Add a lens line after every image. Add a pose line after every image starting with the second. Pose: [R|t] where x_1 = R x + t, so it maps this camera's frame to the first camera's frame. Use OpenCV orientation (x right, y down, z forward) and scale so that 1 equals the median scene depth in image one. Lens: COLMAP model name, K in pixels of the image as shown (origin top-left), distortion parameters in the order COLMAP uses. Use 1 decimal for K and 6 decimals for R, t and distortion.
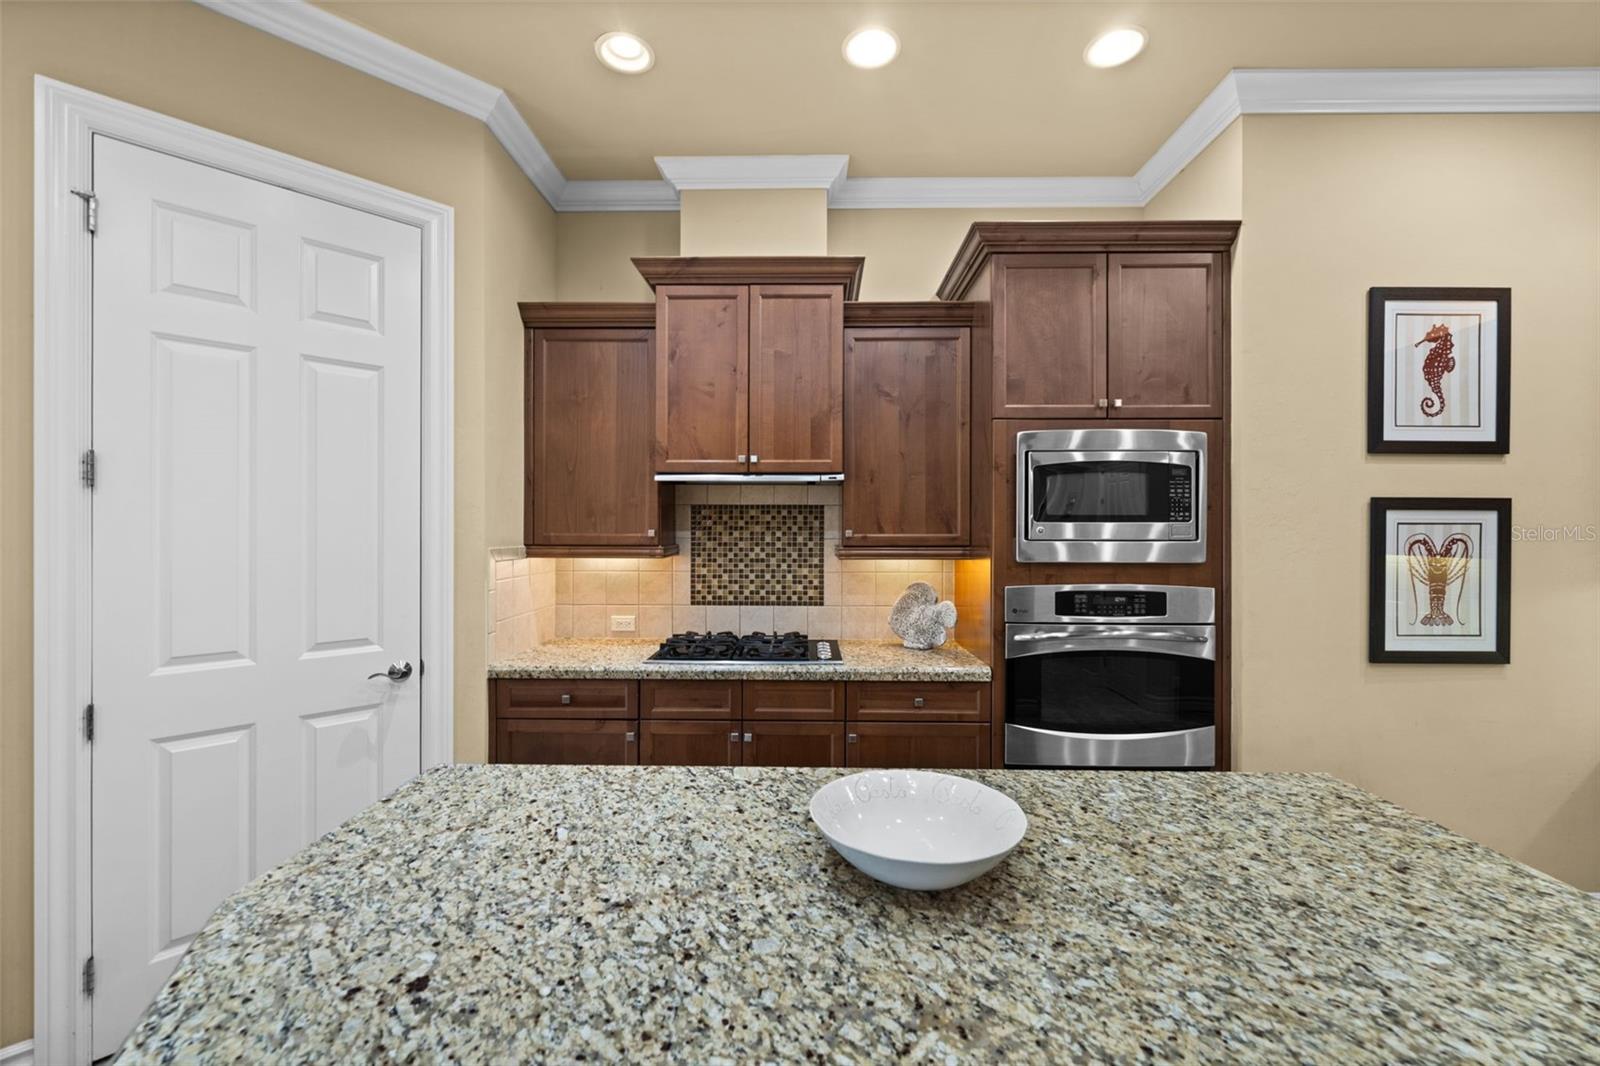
lens RADIAL K [[639.3, 0, 800.0], [0, 639.3, 533.0], [0, 0, 1]] dist [-0.000520, -0.000150]
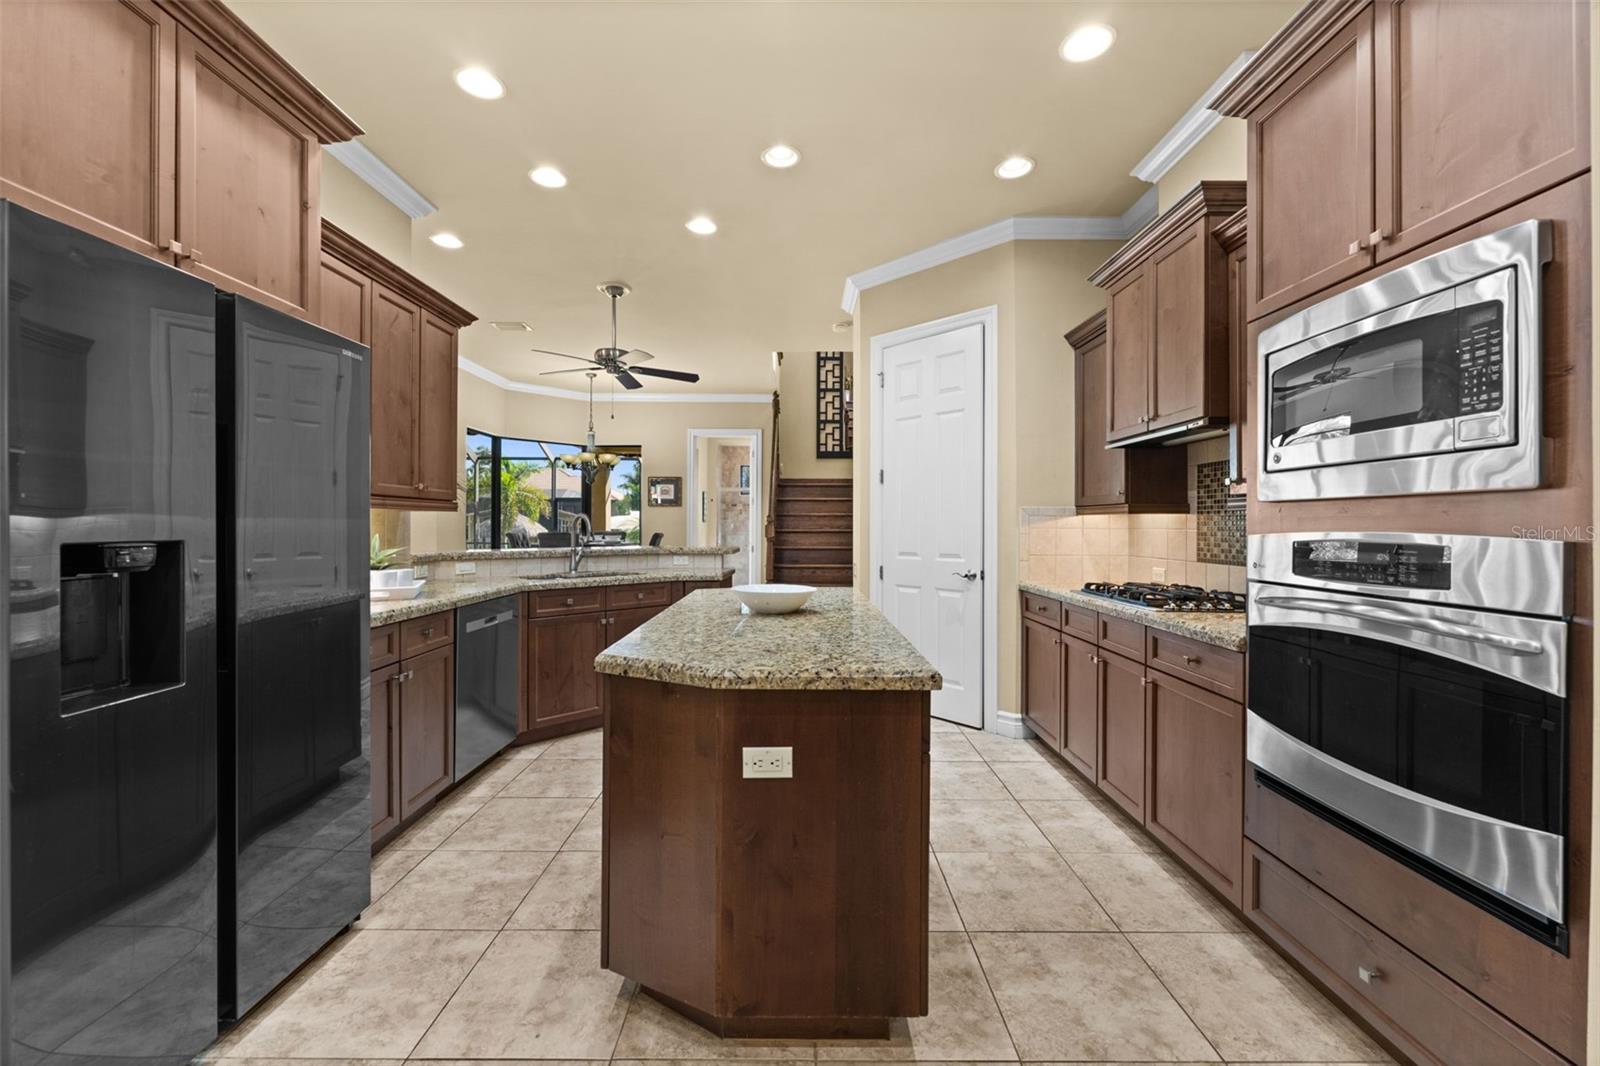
lens RADIAL K [[655.0, 0, 802.6], [0, 655.0, 528.8], [0, 0, 1]] dist [0.000408, 0.000057]
pose [[0.017996, -0.000265, -0.999838, 1.119145], [-0.003540, 0.999994, -0.000328, 0.079045], [0.999832, 0.003545, 0.017994, 0.437265]]
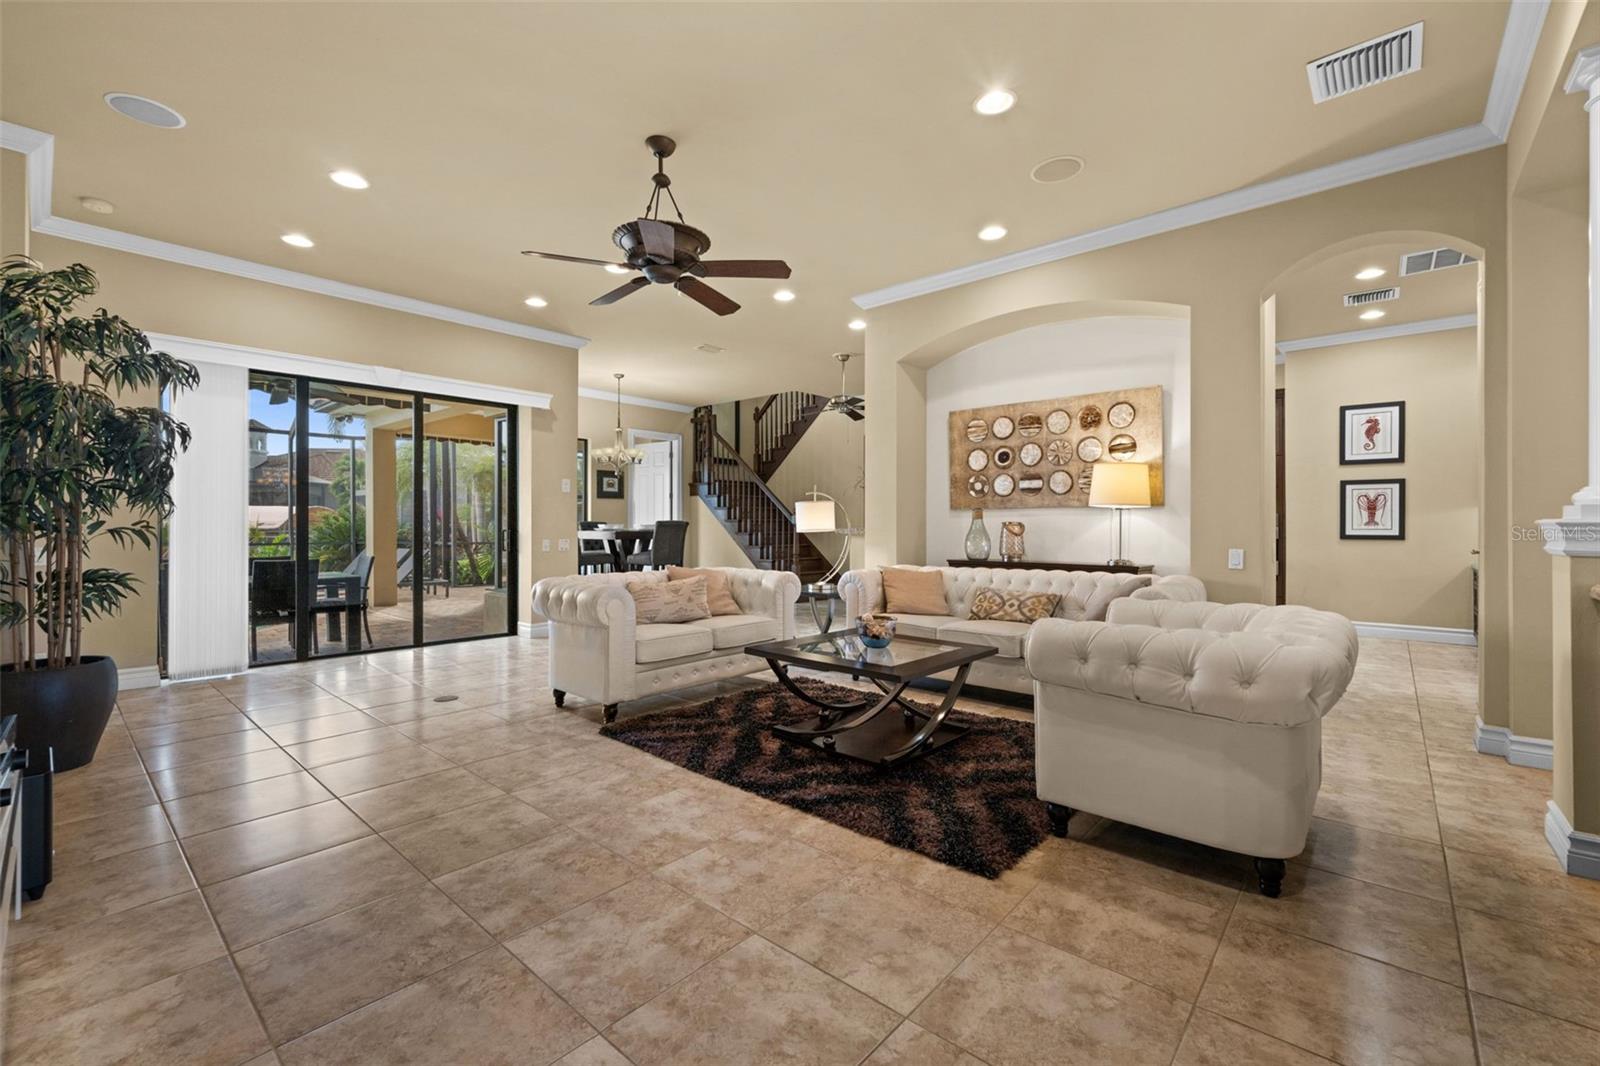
lens RADIAL K [[655.0, 0, 802.6], [0, 655.0, 528.8], [0, 0, 1]] dist [0.000408, 0.000057]
pose [[0.770592, 0.000790, -0.637329, 0.886249], [0.002232, 0.999990, 0.003938, 0.137906], [0.637325, -0.004457, 0.770582, -2.684831]]
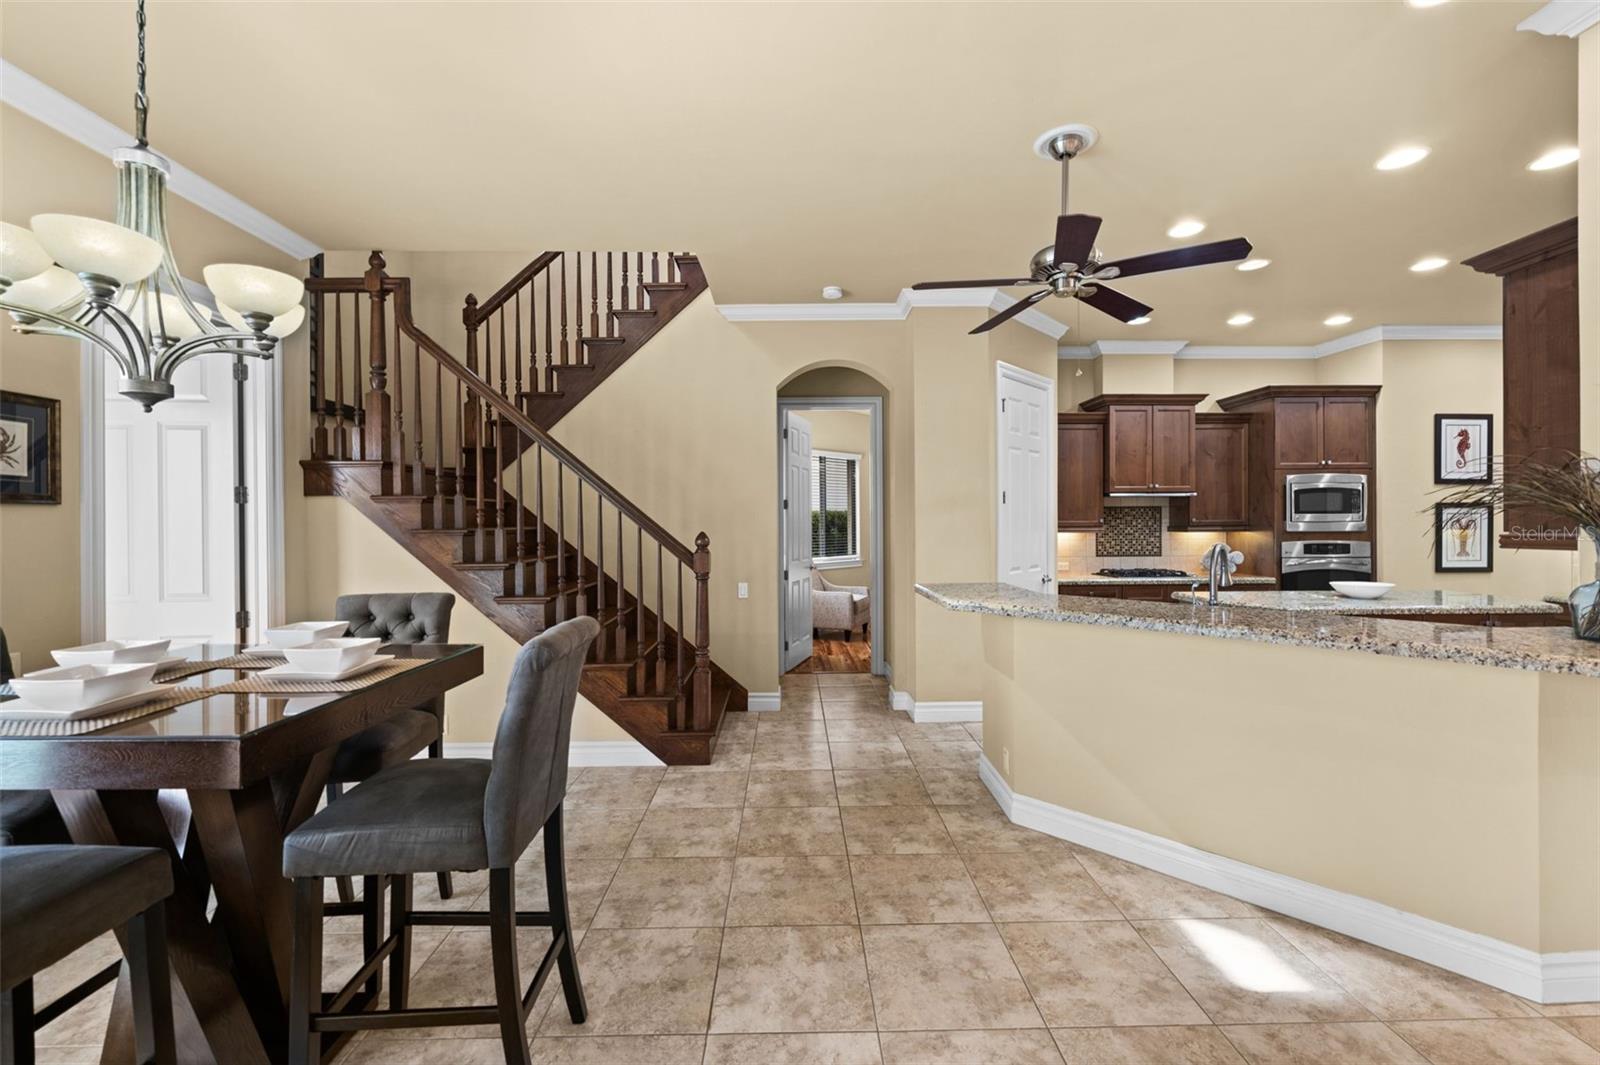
lens RADIAL K [[655.0, 0, 802.6], [0, 655.0, 528.3], [0, 0, 1]] dist [0.000408, 0.000057]
pose [[0.999327, -0.008705, 0.035627, -1.497884], [0.008504, 0.999947, 0.005766, 0.005656], [-0.035675, -0.005460, 0.999349, -1.306701]]
